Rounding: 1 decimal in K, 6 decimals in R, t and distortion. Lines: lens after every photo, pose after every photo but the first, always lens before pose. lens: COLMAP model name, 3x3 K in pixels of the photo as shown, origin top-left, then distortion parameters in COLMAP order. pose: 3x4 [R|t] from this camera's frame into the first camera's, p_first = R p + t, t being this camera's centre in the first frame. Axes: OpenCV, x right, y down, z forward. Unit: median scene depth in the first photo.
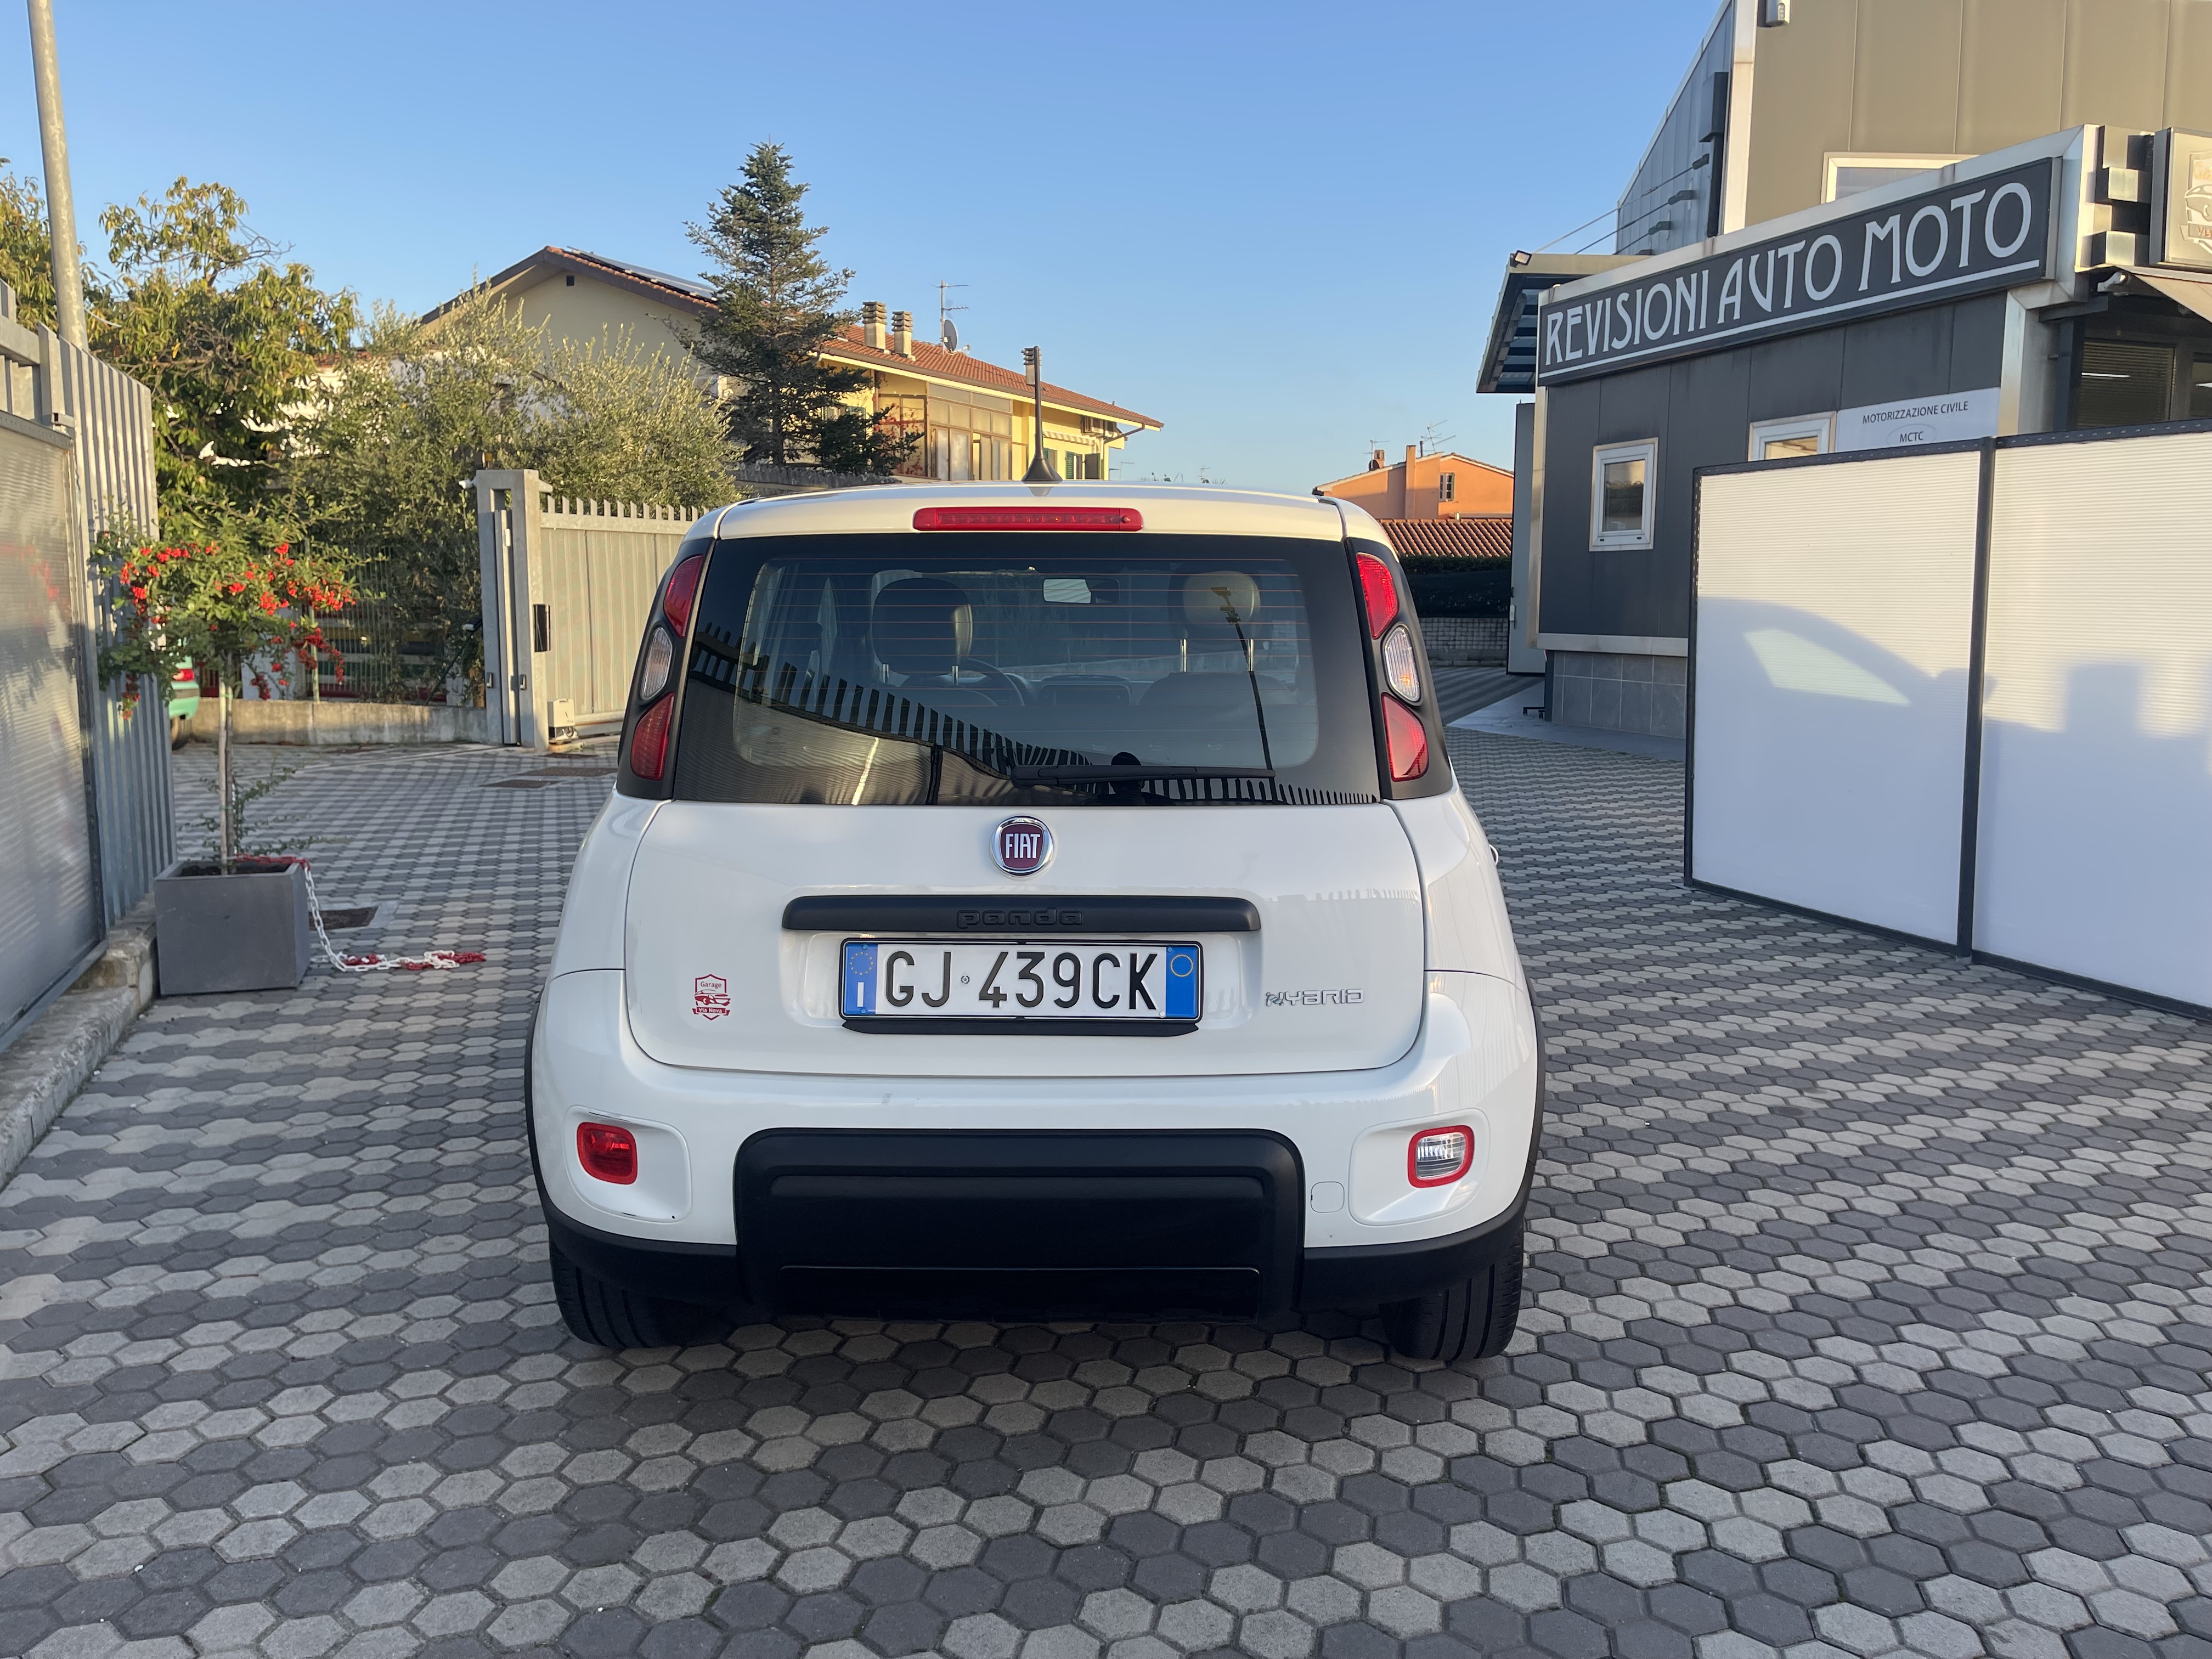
lens RADIAL K [[1673.8, 0, 1106.0], [0, 1673.8, 829.5], [0, 0, 1]] dist [0.084120, -0.100757]
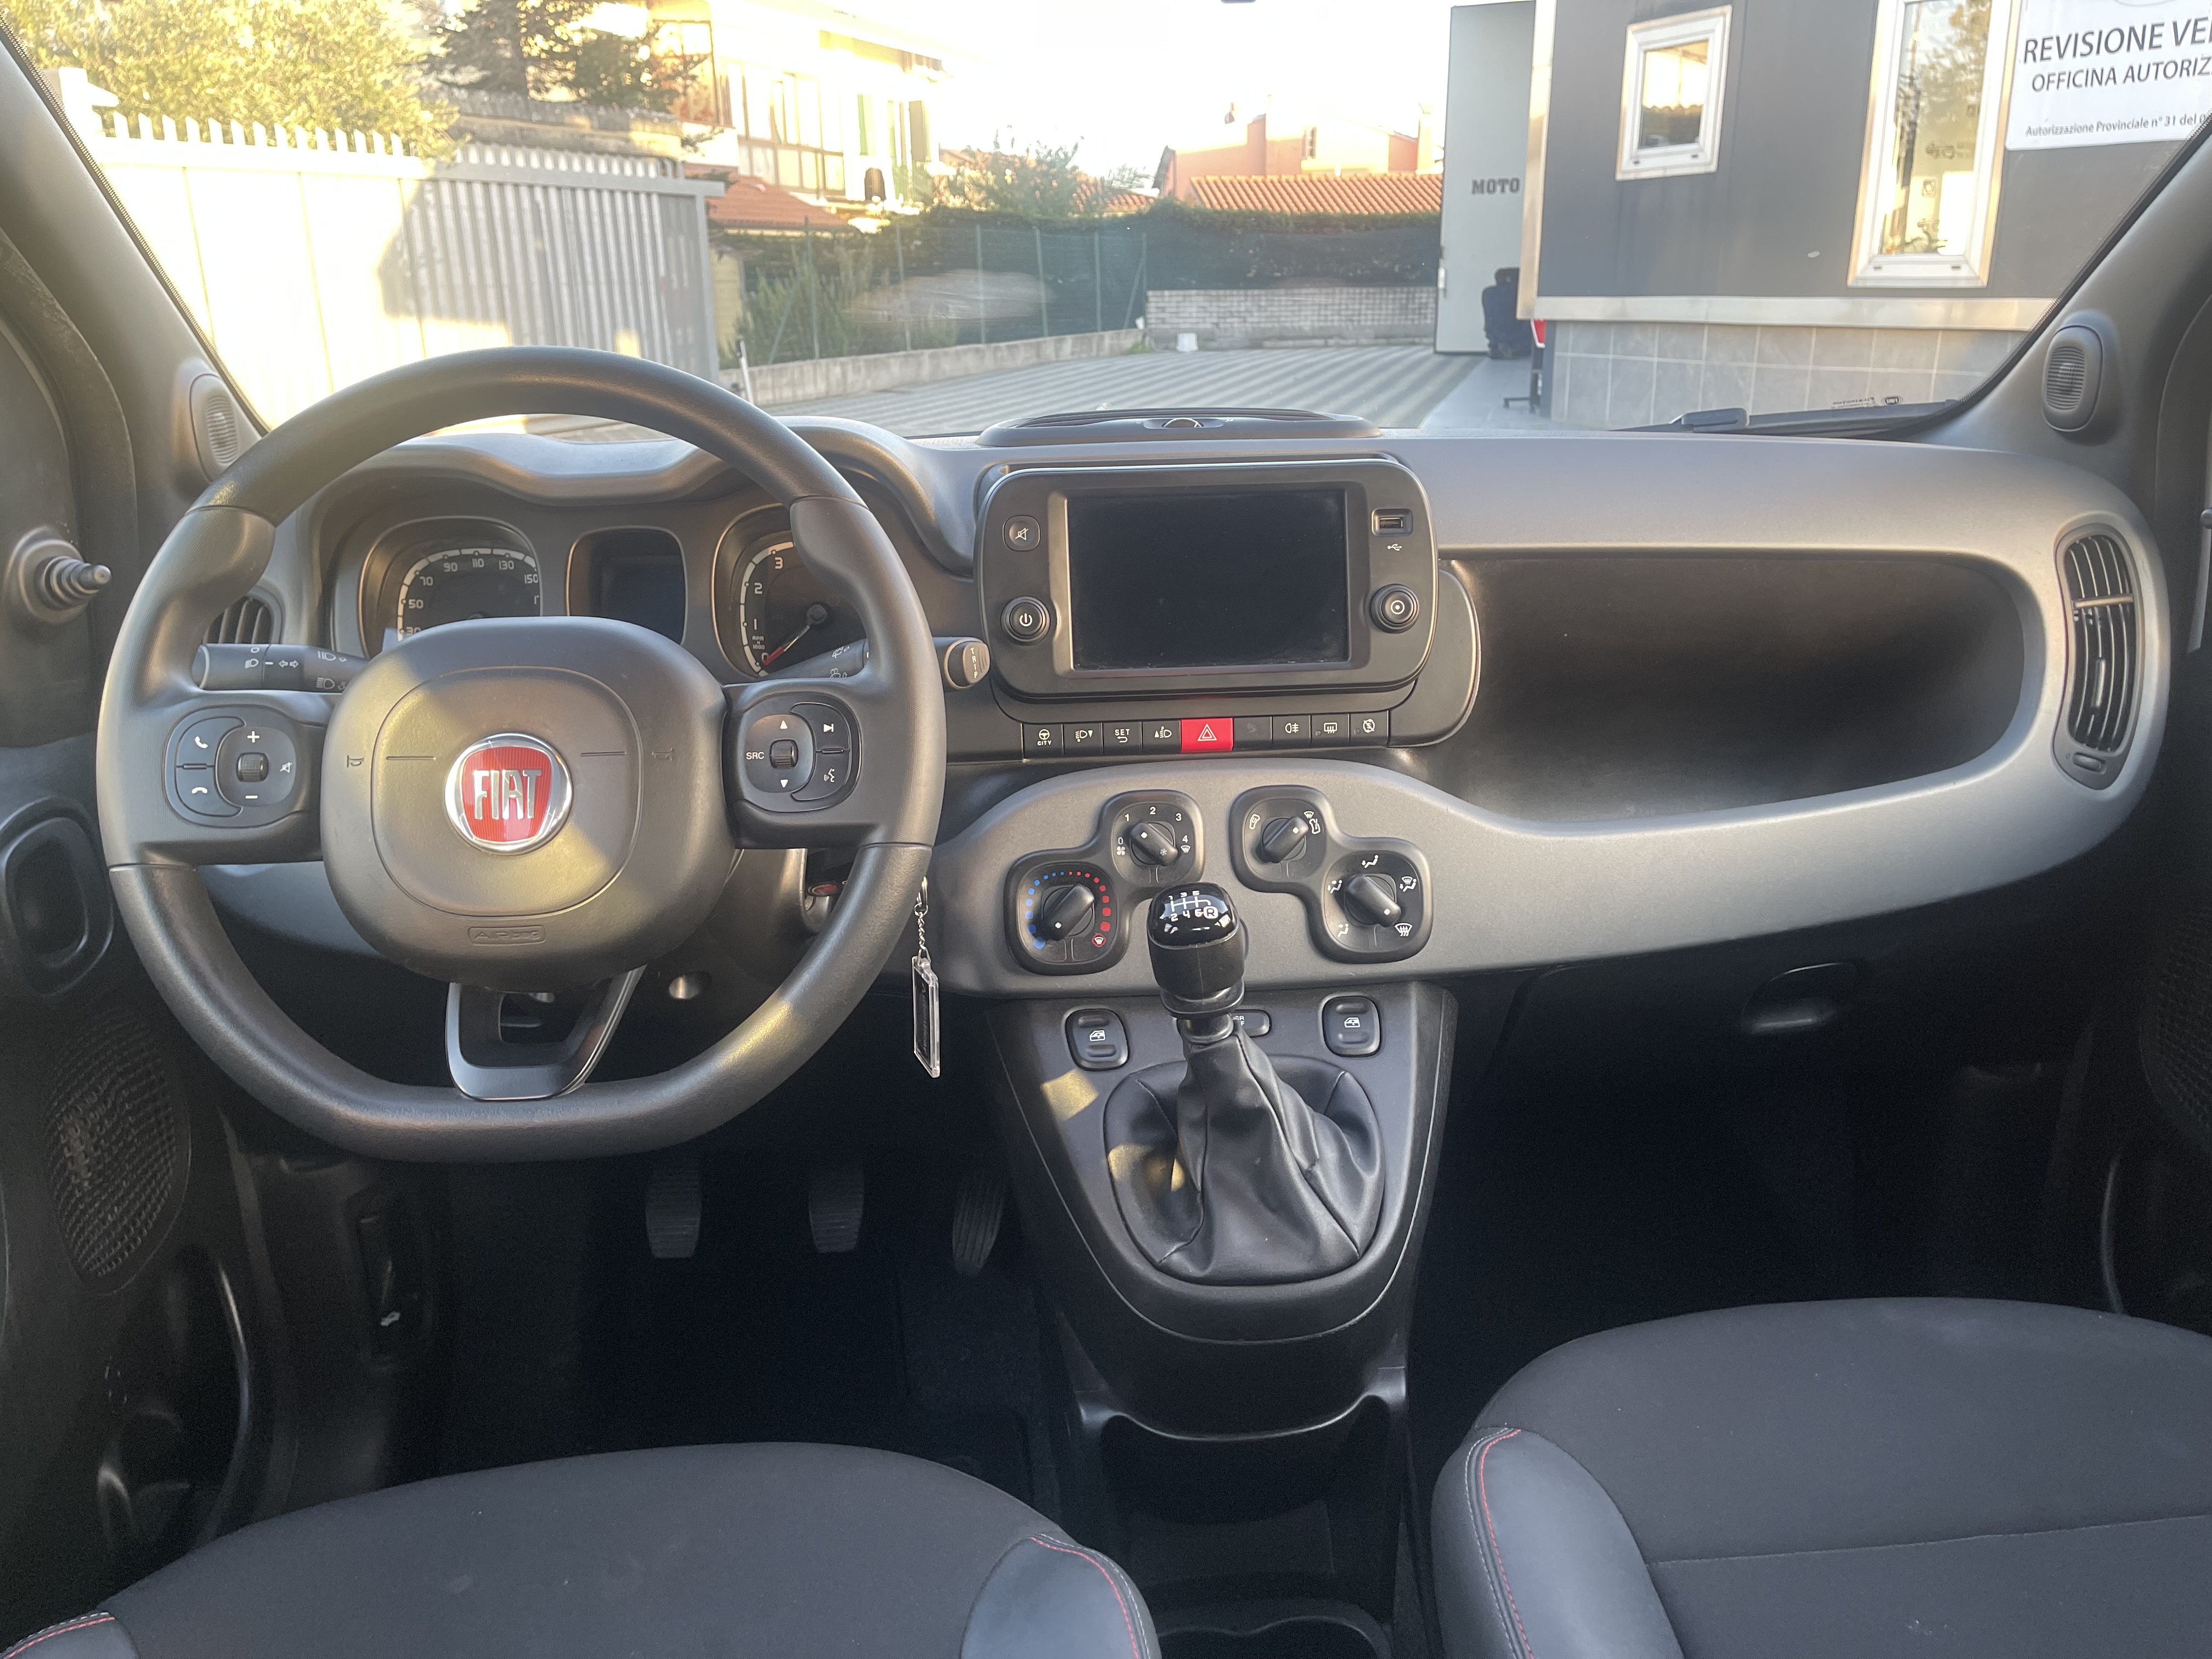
lens RADIAL K [[1654.0, 0, 1106.0], [0, 1654.0, 829.5], [0, 0, 1]] dist [0.081205, -0.125748]
pose [[0.994923, -0.049509, 0.087620, -0.016222], [0.032986, 0.982956, 0.180856, -0.027756], [-0.095081, -0.177048, 0.979599, 0.282939]]
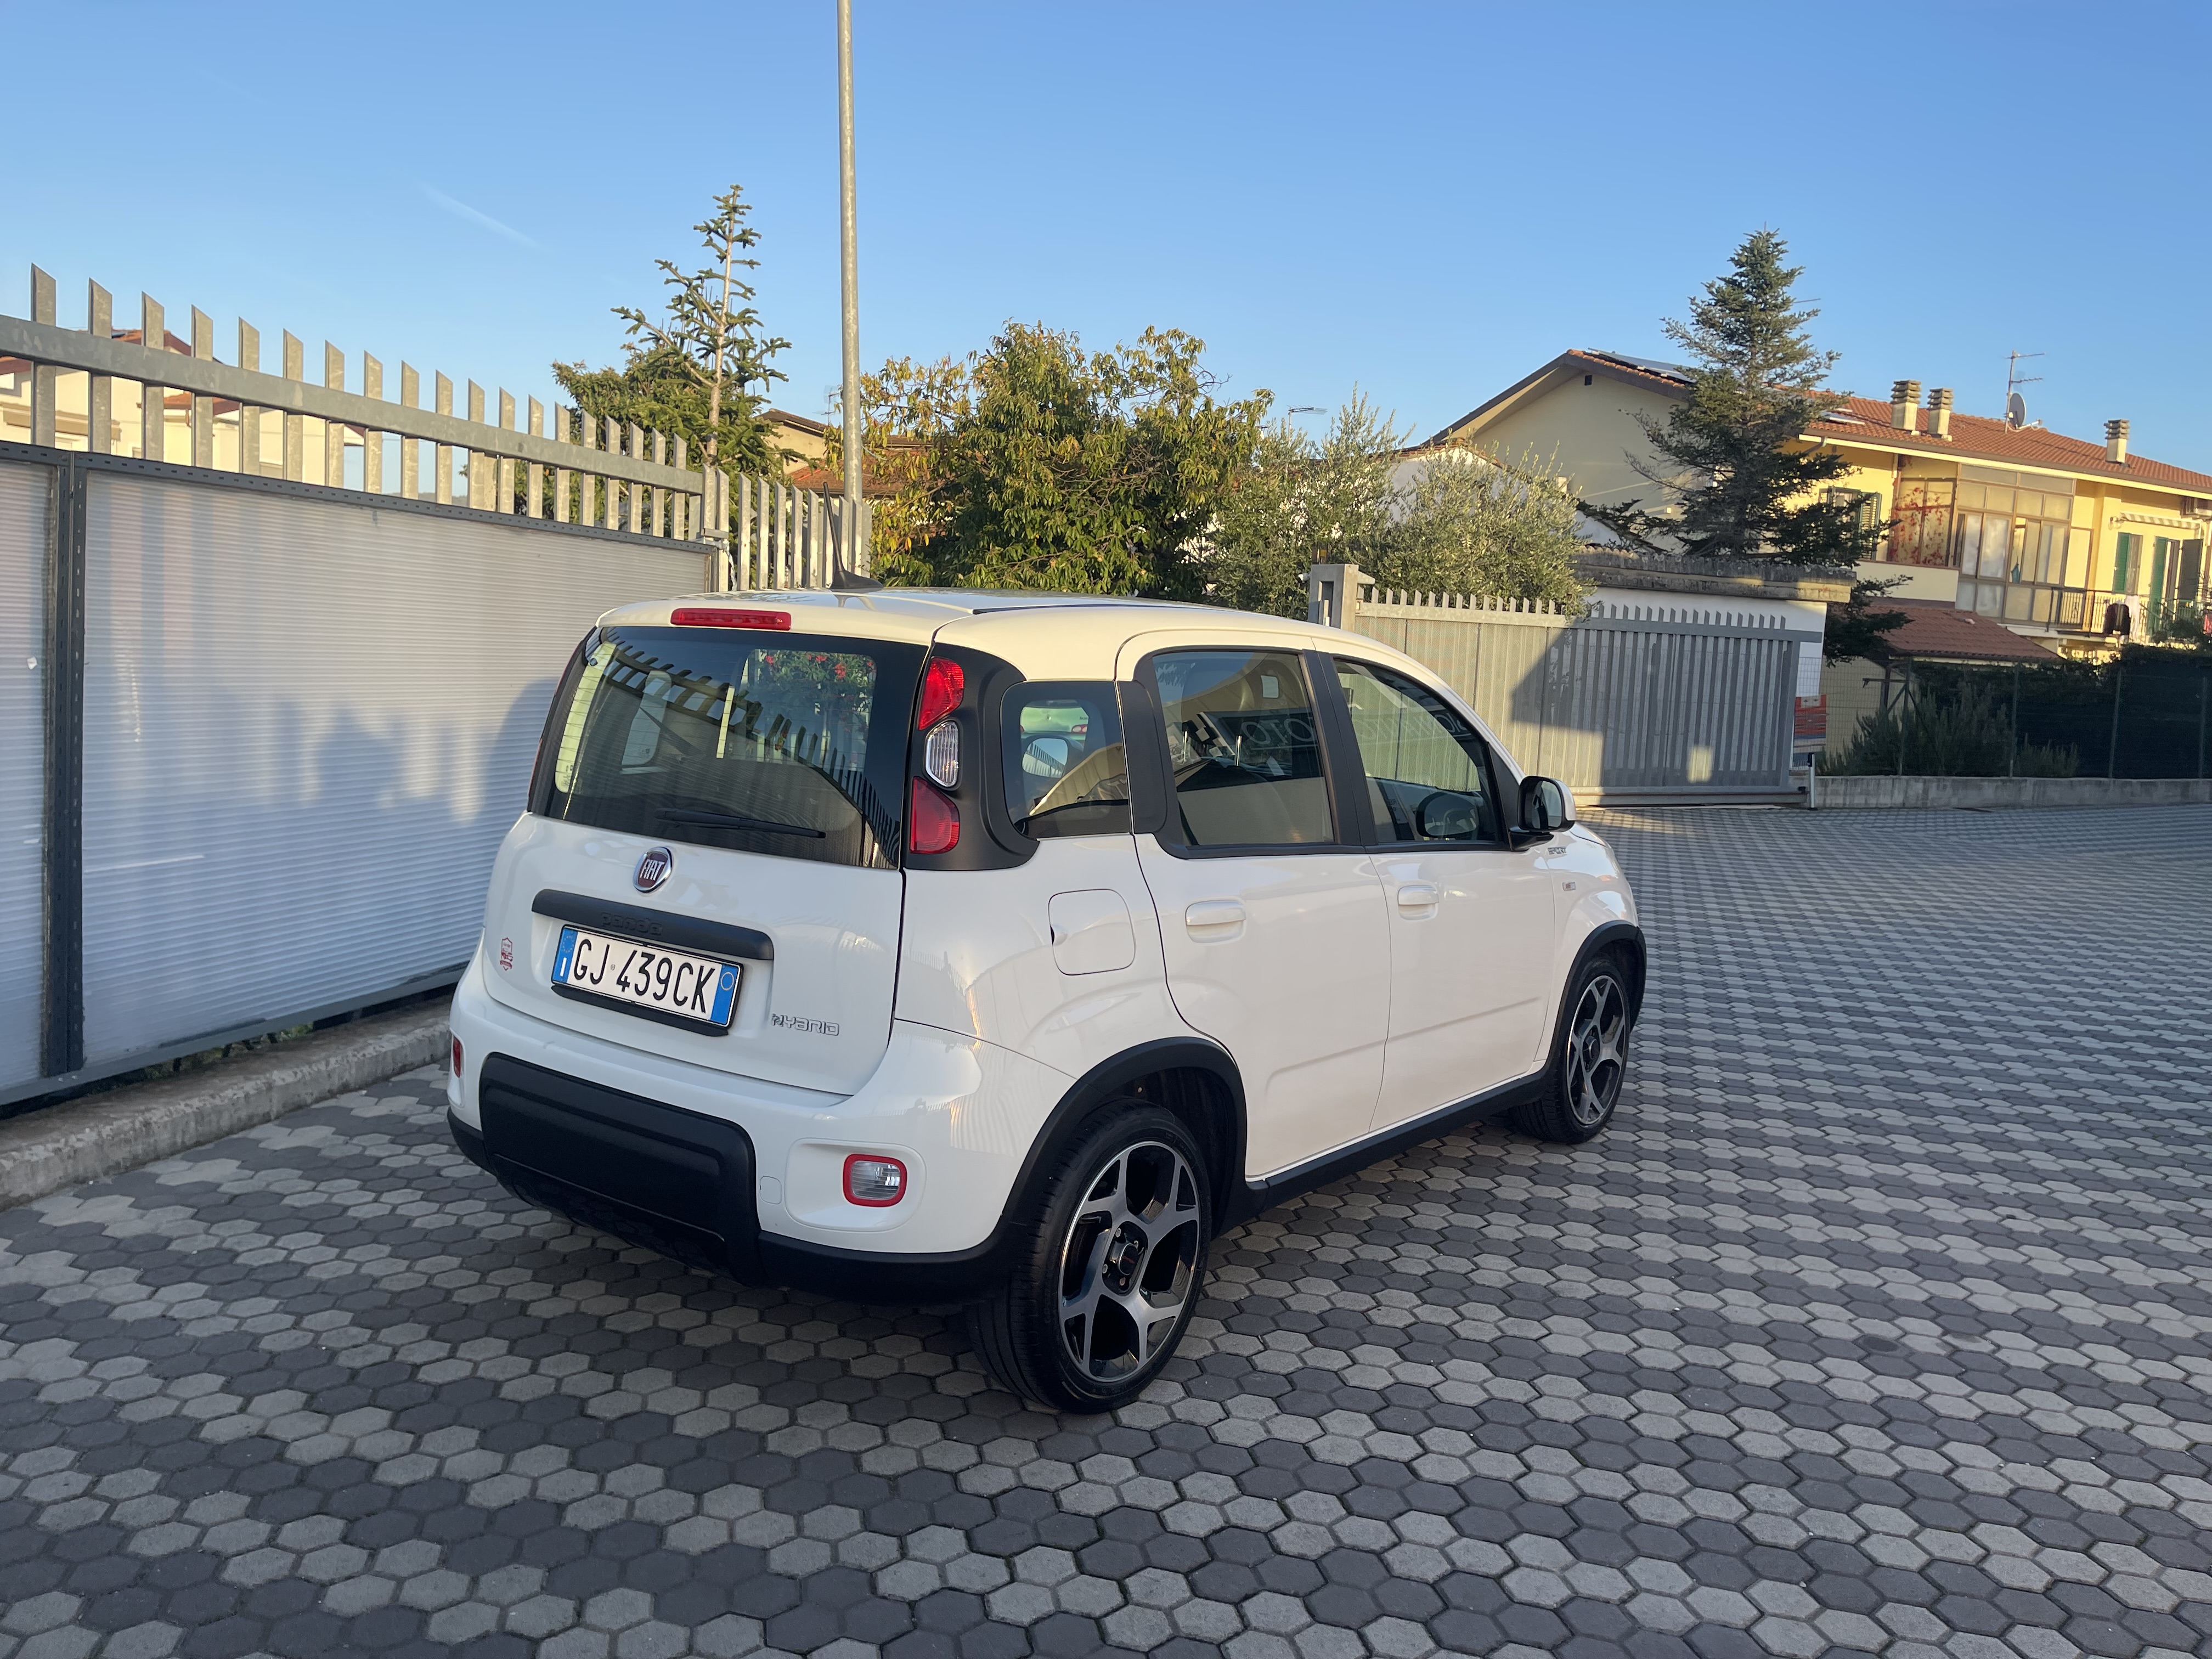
lens RADIAL K [[1682.0, 0, 1106.0], [0, 1682.0, 829.5], [0, 0, 1]] dist [0.030874, -0.002856]
pose [[0.811256, 0.096618, -0.576652, 0.176164], [-0.125537, 0.992034, -0.010396, -0.009256], [0.571055, 0.080825, 0.816924, 0.025163]]
